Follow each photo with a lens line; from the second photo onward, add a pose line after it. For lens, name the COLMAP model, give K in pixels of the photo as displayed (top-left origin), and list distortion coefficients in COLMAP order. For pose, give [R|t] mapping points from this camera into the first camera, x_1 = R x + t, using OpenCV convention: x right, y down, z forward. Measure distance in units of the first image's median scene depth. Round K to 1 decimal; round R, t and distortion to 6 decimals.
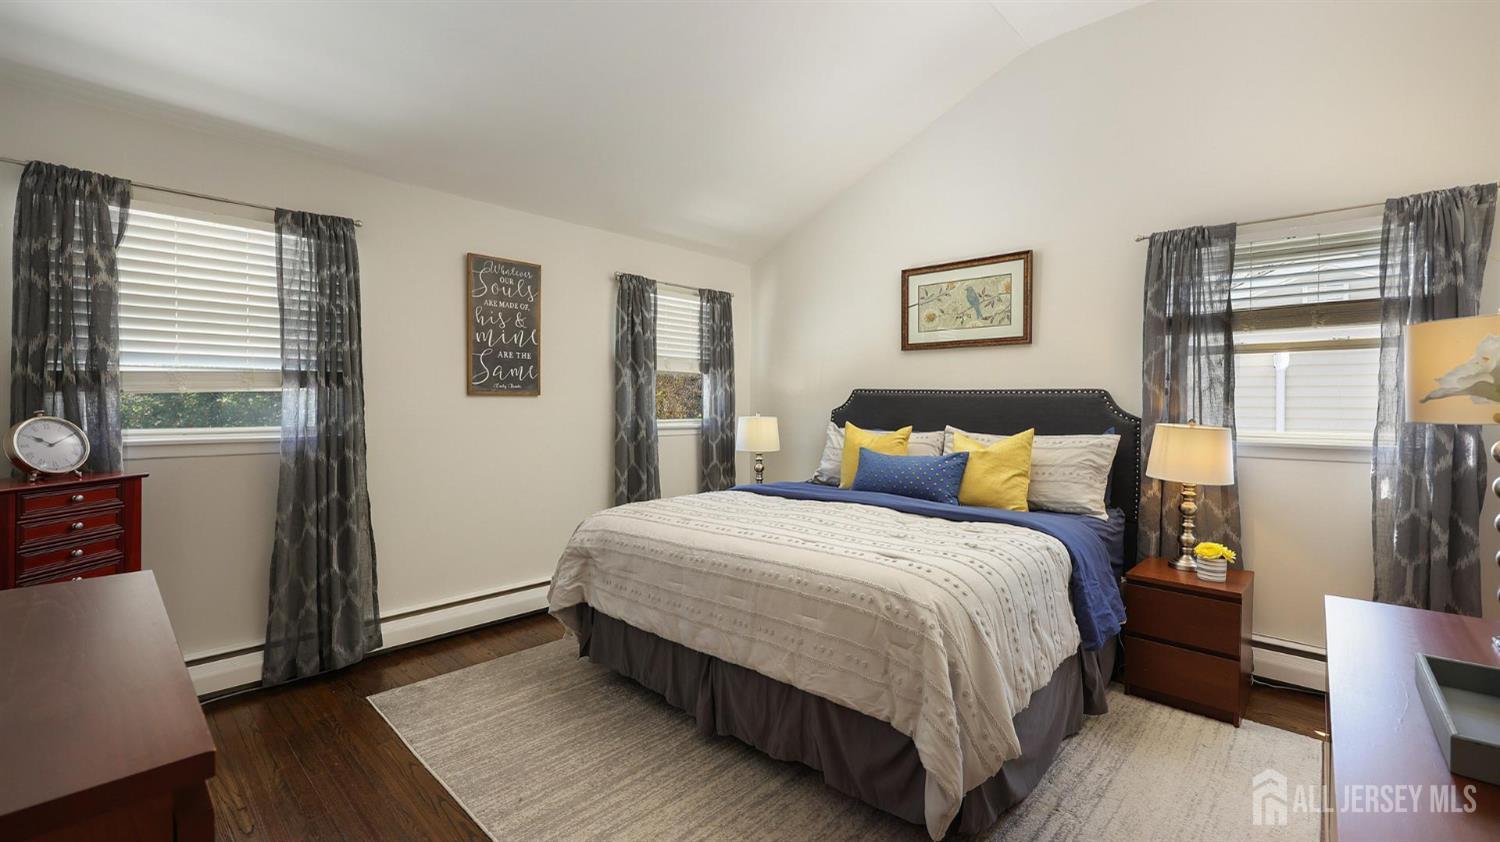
lens RADIAL K [[619.0, 0, 753.2], [0, 619.0, 415.2], [0, 0, 1]] dist [-0.003628, -0.000634]
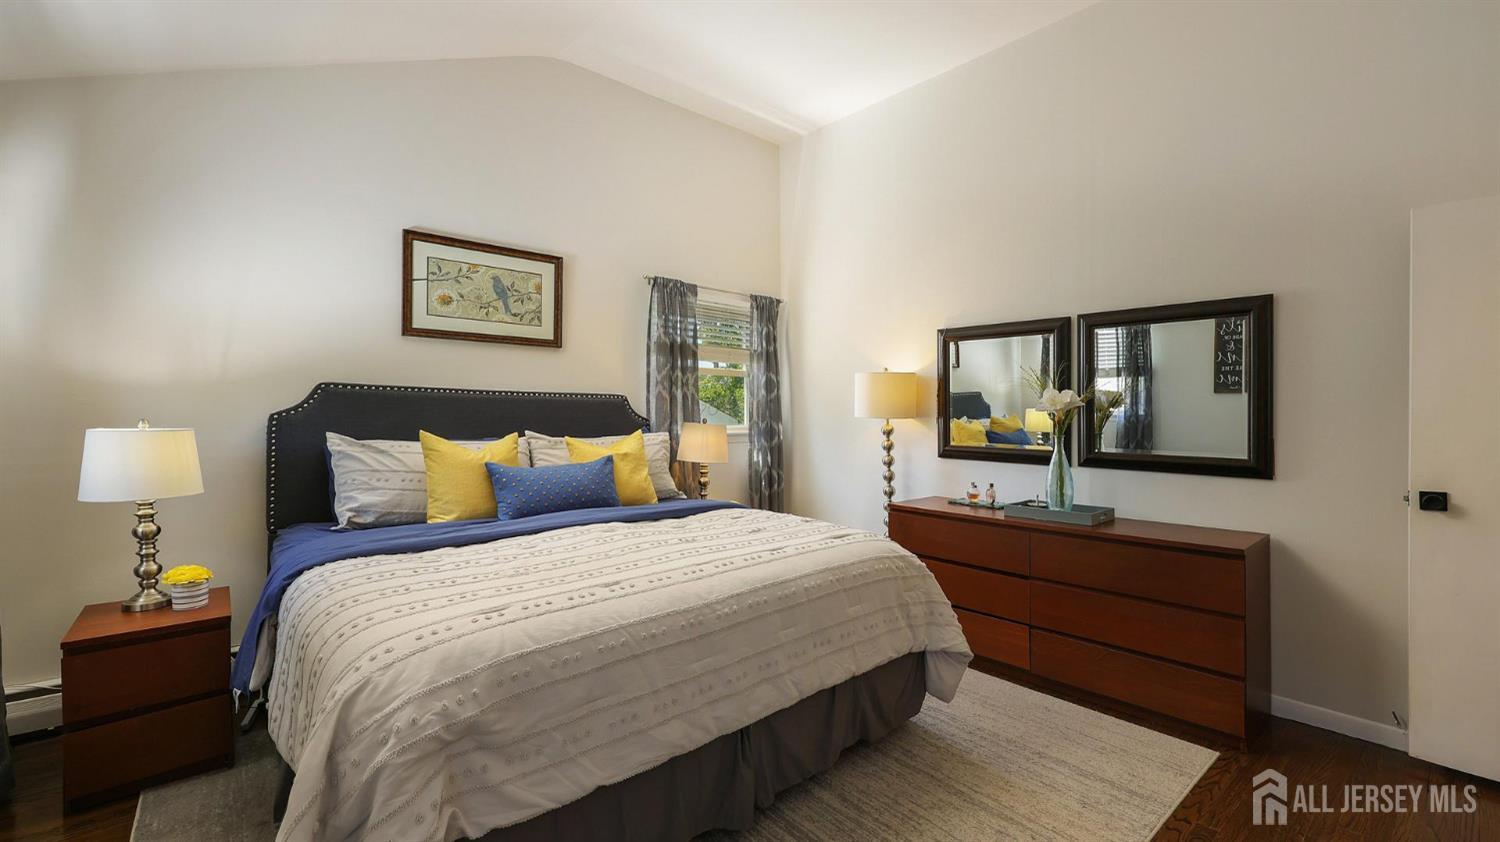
lens RADIAL K [[619.0, 0, 753.2], [0, 619.0, 417.1], [0, 0, 1]] dist [-0.003628, -0.000634]
pose [[0.108248, -0.013114, 0.994037, -0.530573], [0.009474, 0.999881, 0.012159, -0.010374], [-0.994079, 0.008101, 0.108360, 0.558884]]
